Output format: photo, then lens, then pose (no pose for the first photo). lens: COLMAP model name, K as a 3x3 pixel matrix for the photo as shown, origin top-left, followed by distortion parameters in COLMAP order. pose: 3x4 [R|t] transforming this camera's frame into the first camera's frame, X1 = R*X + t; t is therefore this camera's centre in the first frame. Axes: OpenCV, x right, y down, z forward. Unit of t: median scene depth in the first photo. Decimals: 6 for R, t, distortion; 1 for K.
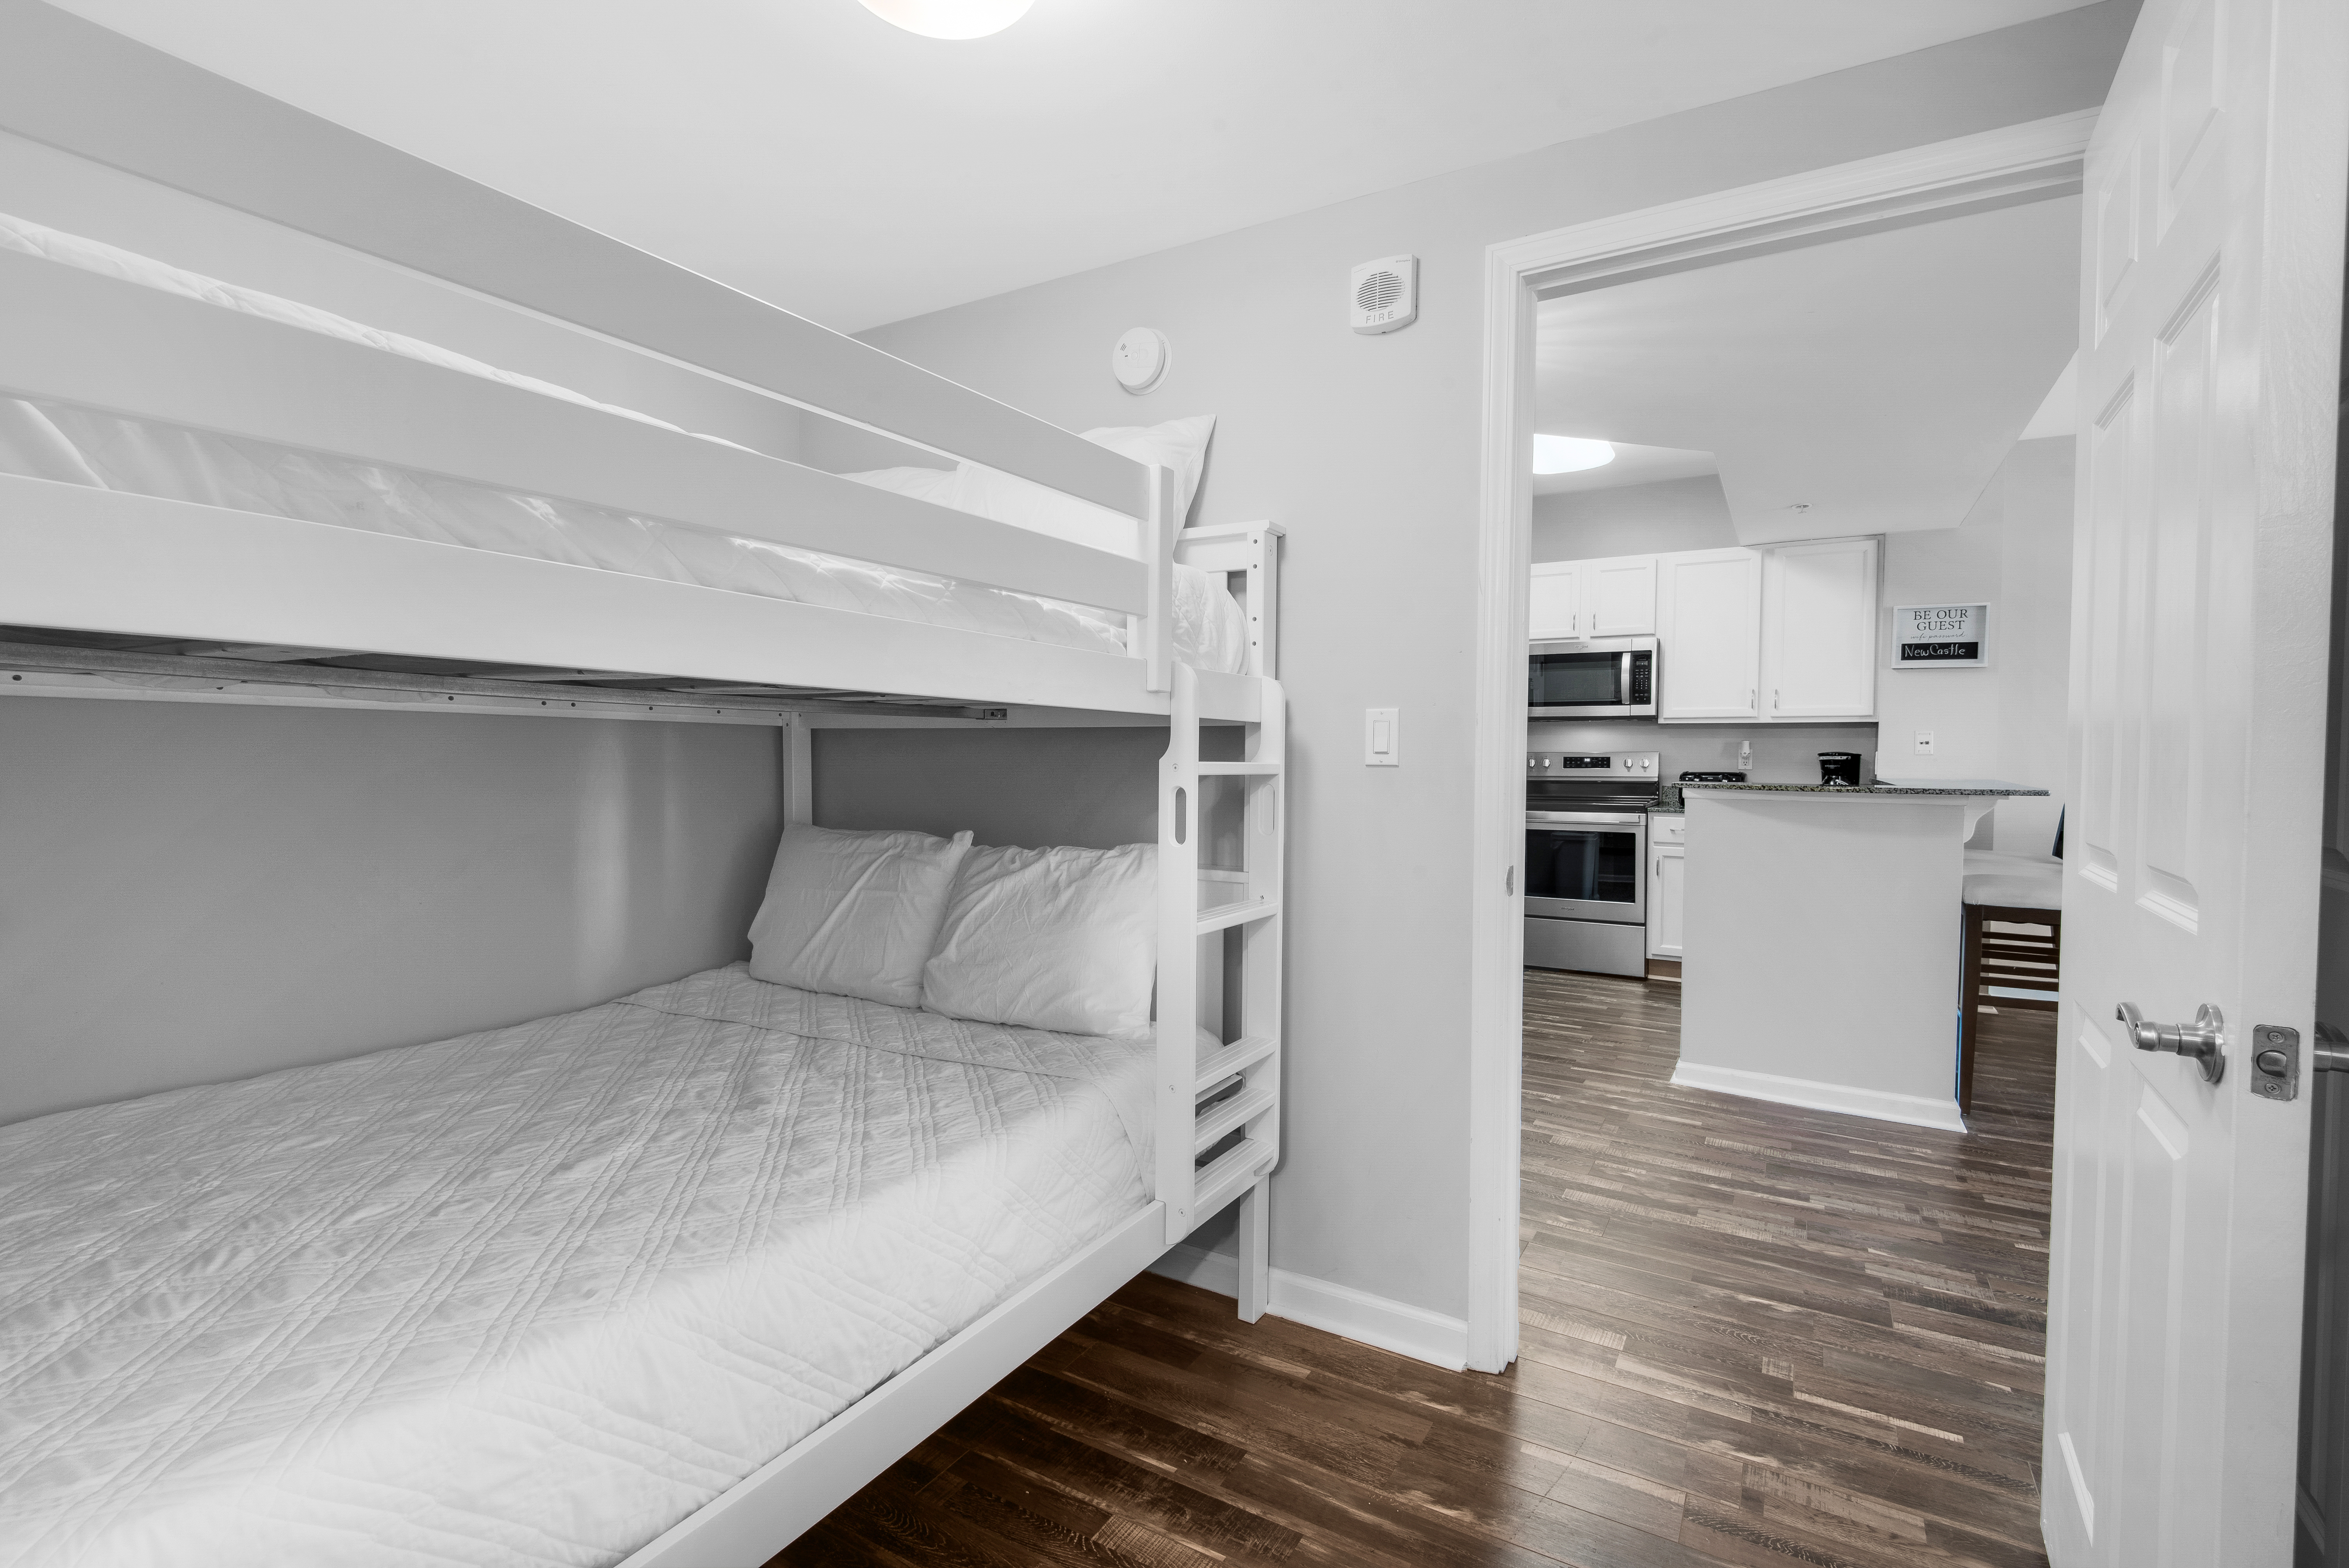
lens RADIAL K [[1105.2, 0, 1148.8], [0, 1105.2, 779.1], [0, 0, 1]] dist [0.000904, -0.000119]
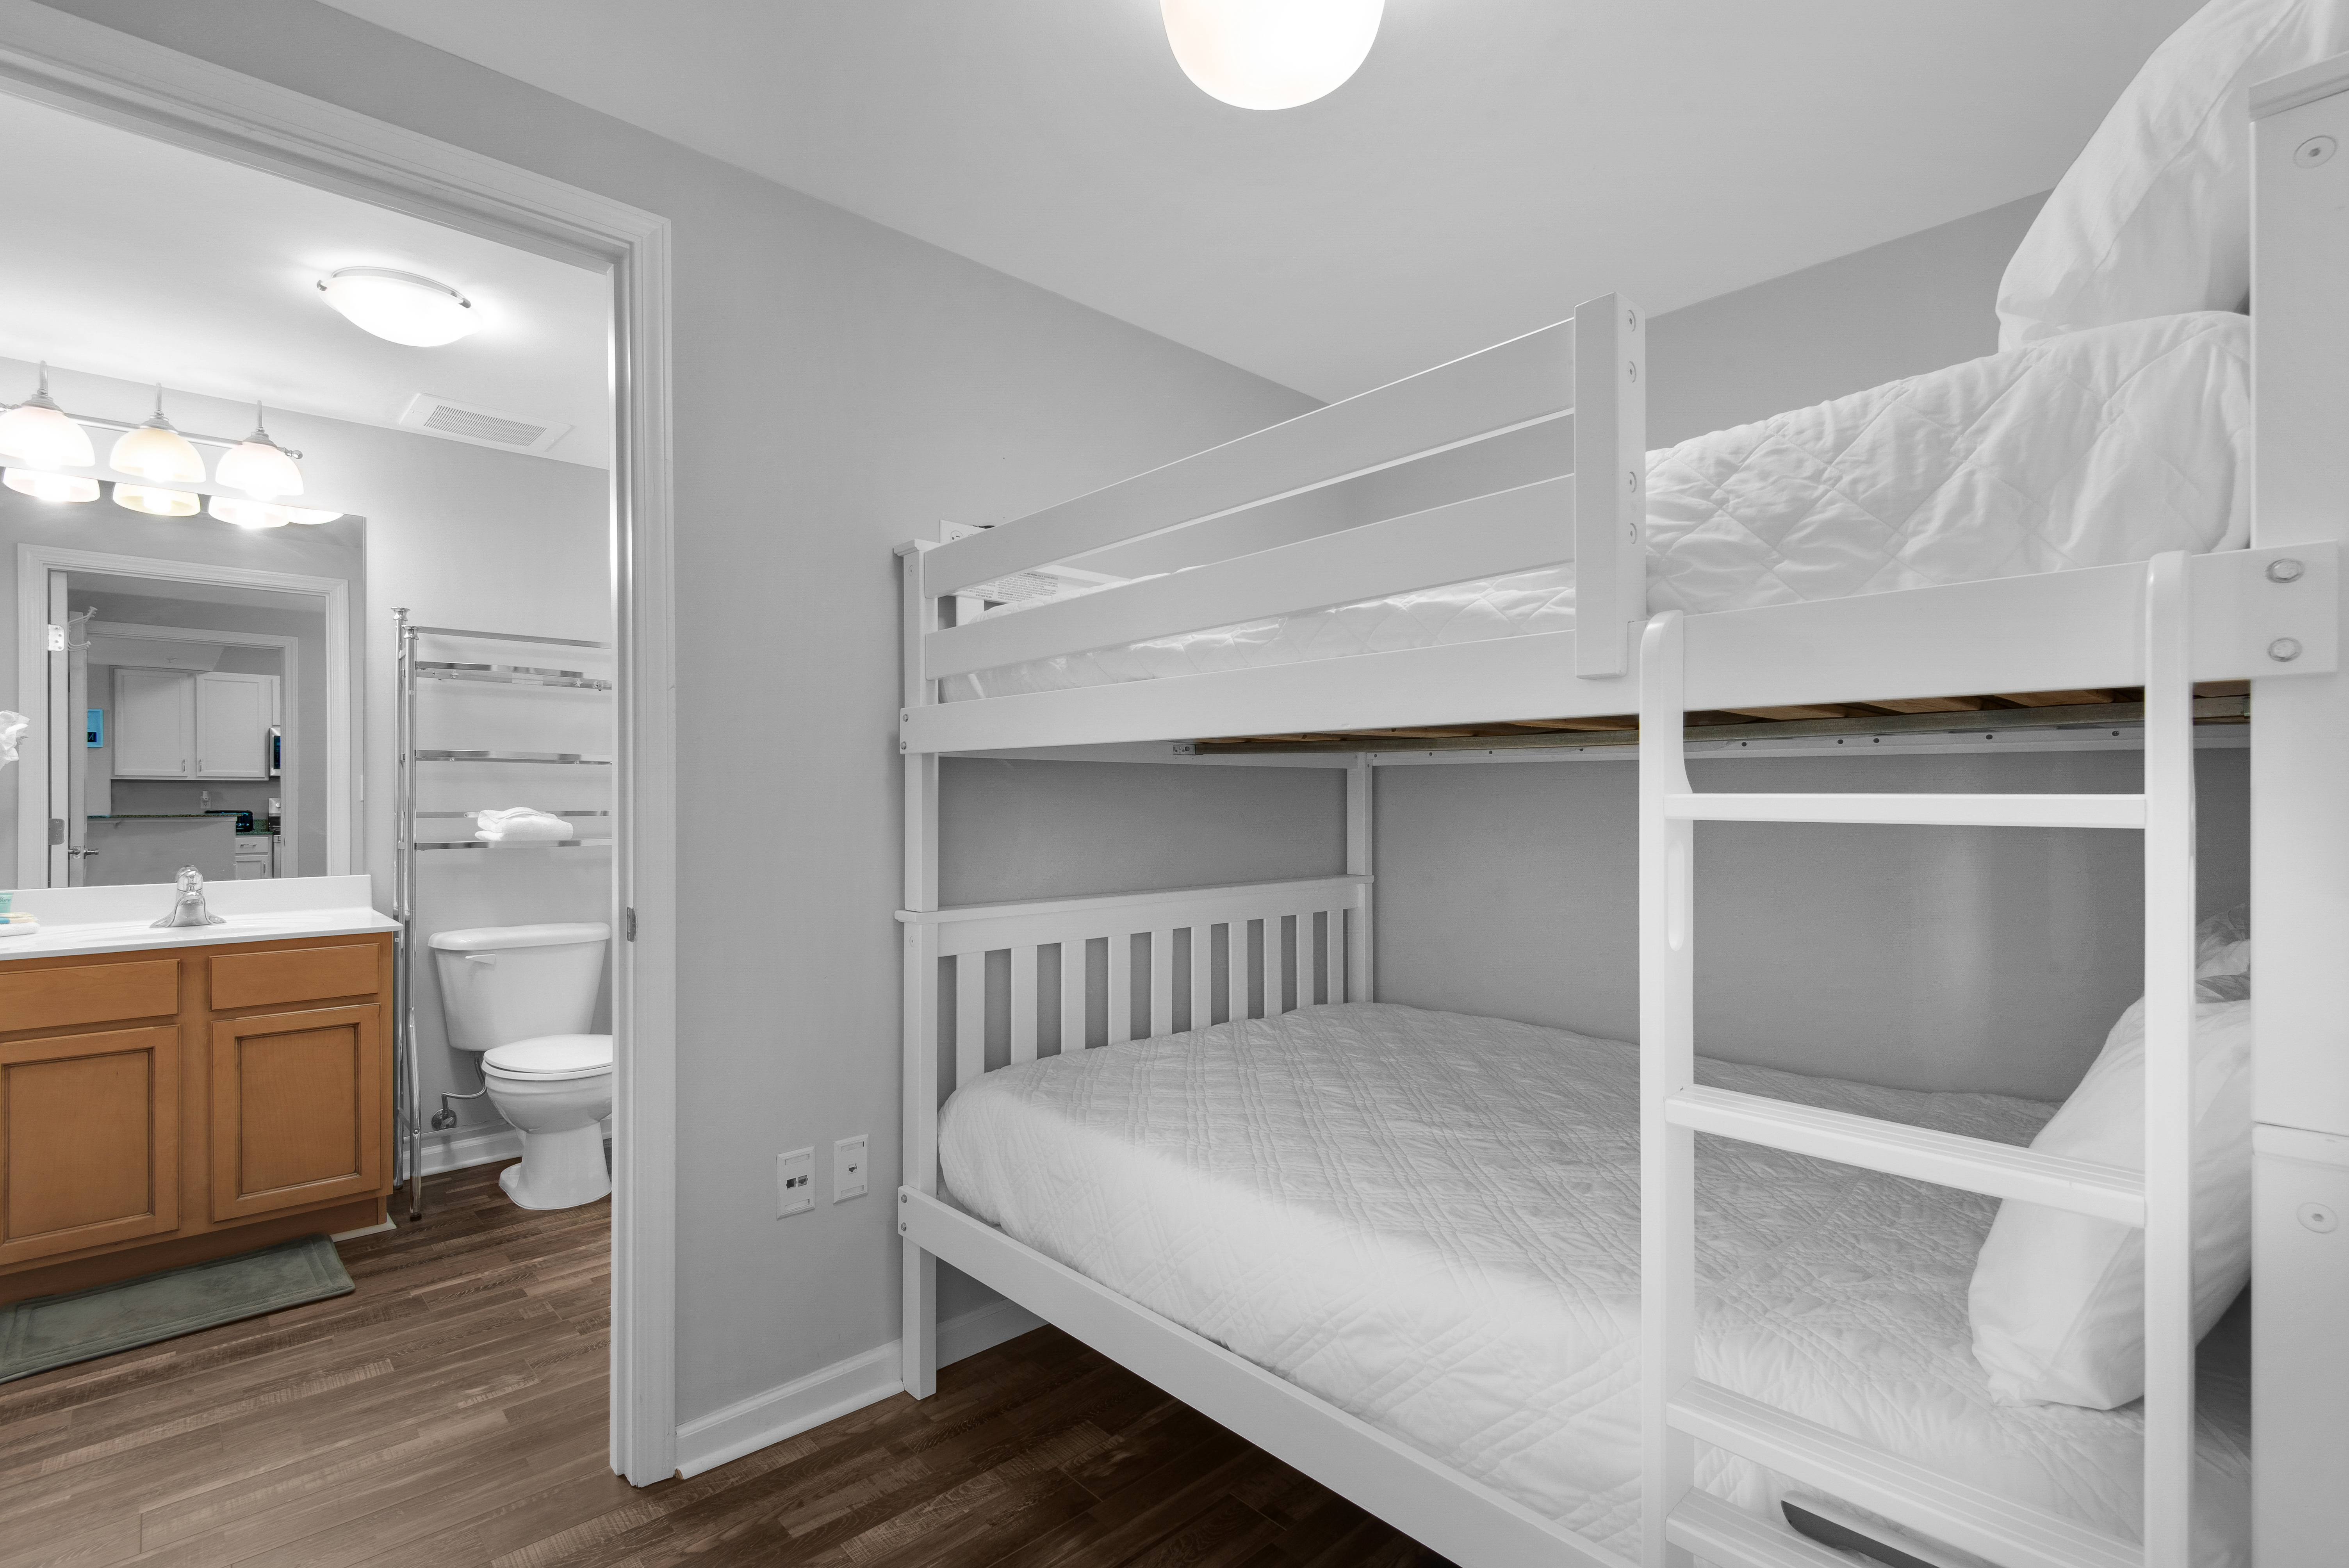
lens RADIAL K [[1064.4, 0, 1187.8], [0, 1064.4, 798.1], [0, 0, 1]] dist [0.016725, -0.000200]
pose [[-0.289212, -0.008223, -0.957230, 0.750340], [-0.023320, 0.999727, -0.001542, -0.010333], [0.956981, 0.021876, -0.289324, 1.158618]]
